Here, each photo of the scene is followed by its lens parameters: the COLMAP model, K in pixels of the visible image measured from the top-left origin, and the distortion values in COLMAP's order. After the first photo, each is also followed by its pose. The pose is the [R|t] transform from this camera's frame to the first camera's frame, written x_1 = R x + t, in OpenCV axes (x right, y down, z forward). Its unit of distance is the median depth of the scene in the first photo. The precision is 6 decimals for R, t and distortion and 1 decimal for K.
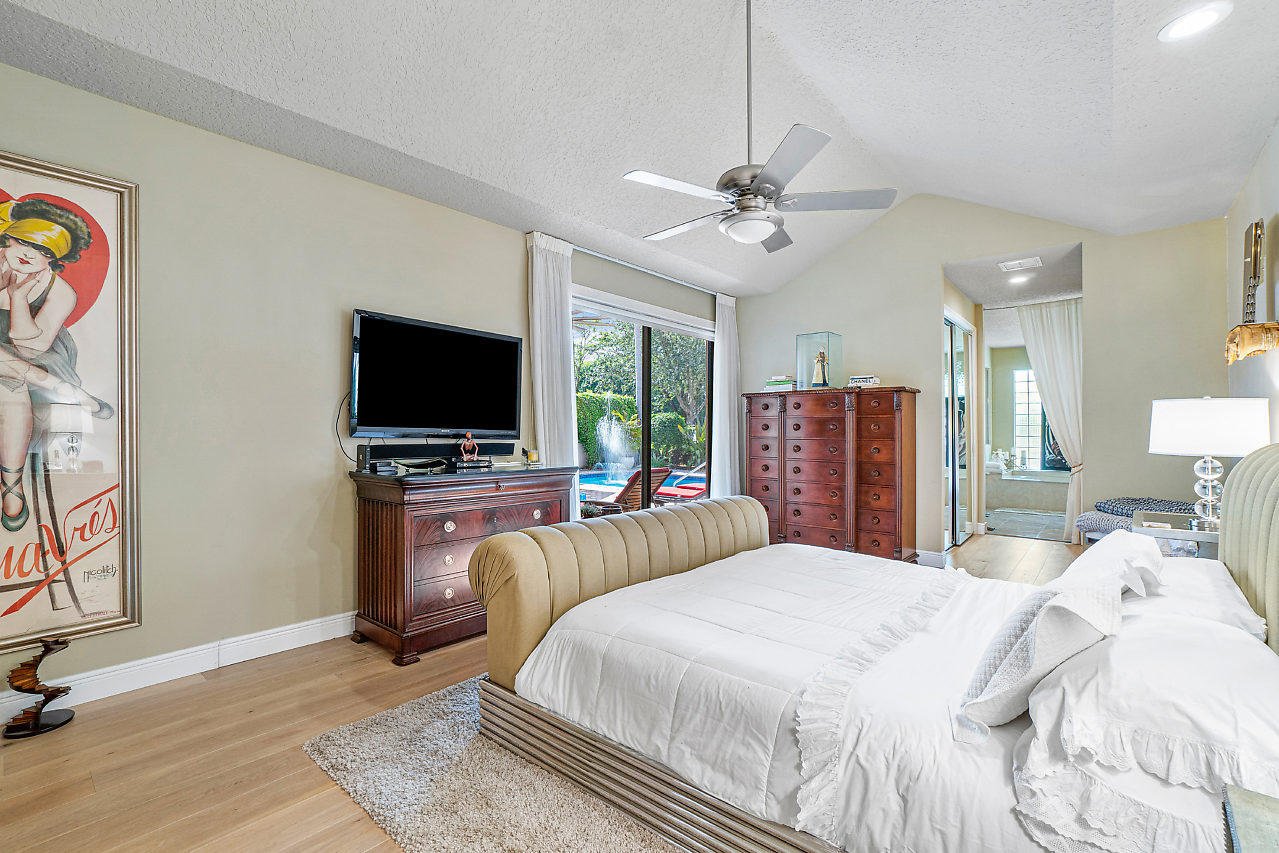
lens RADIAL K [[578.4, 0, 639.0], [0, 578.4, 428.5], [0, 0, 1]] dist [-0.010574, 0.001264]
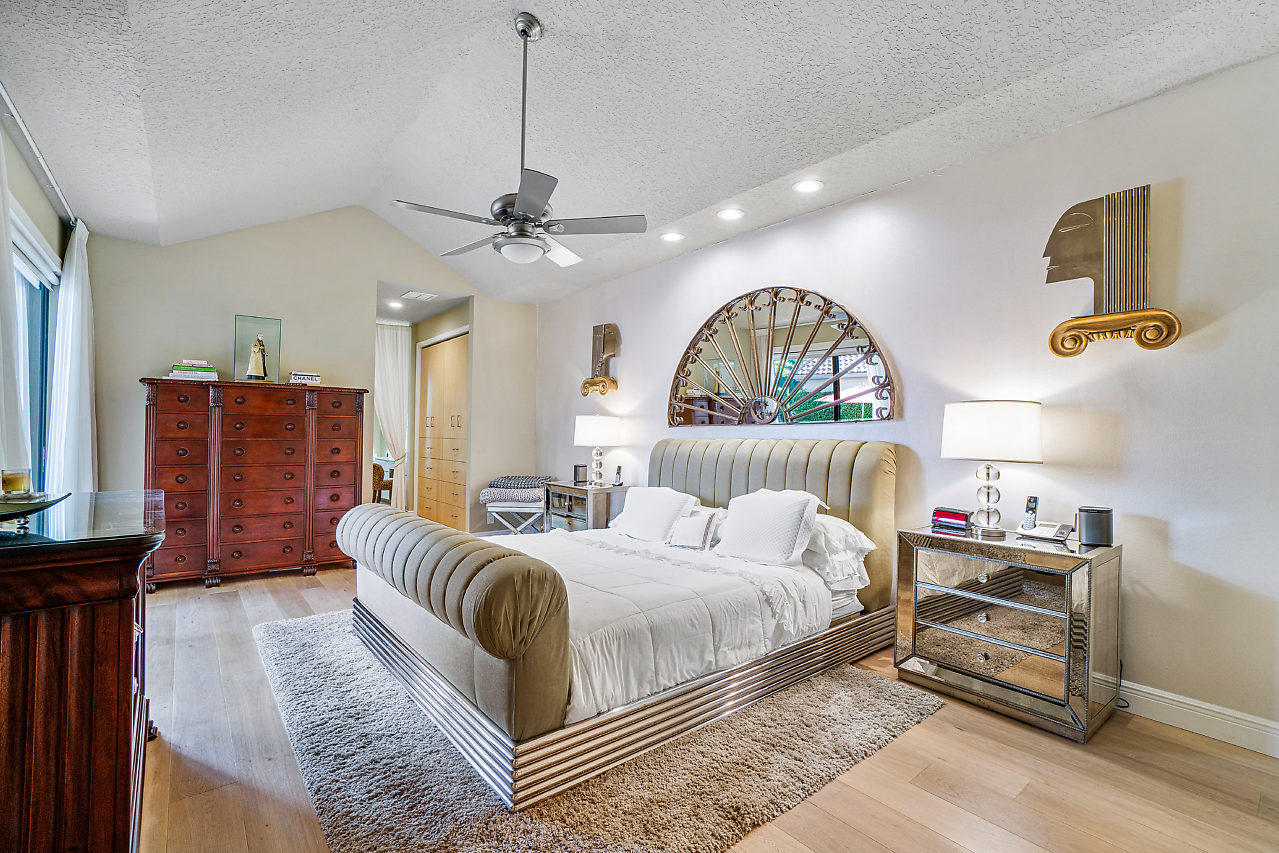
lens RADIAL K [[578.4, 0, 639.6], [0, 578.4, 426.8], [0, 0, 1]] dist [-0.010574, 0.001264]
pose [[0.164006, 0.008077, 0.986426, -0.454184], [-0.010010, 0.999929, -0.006523, -0.002310], [-0.986409, -0.008804, 0.164075, 0.310295]]
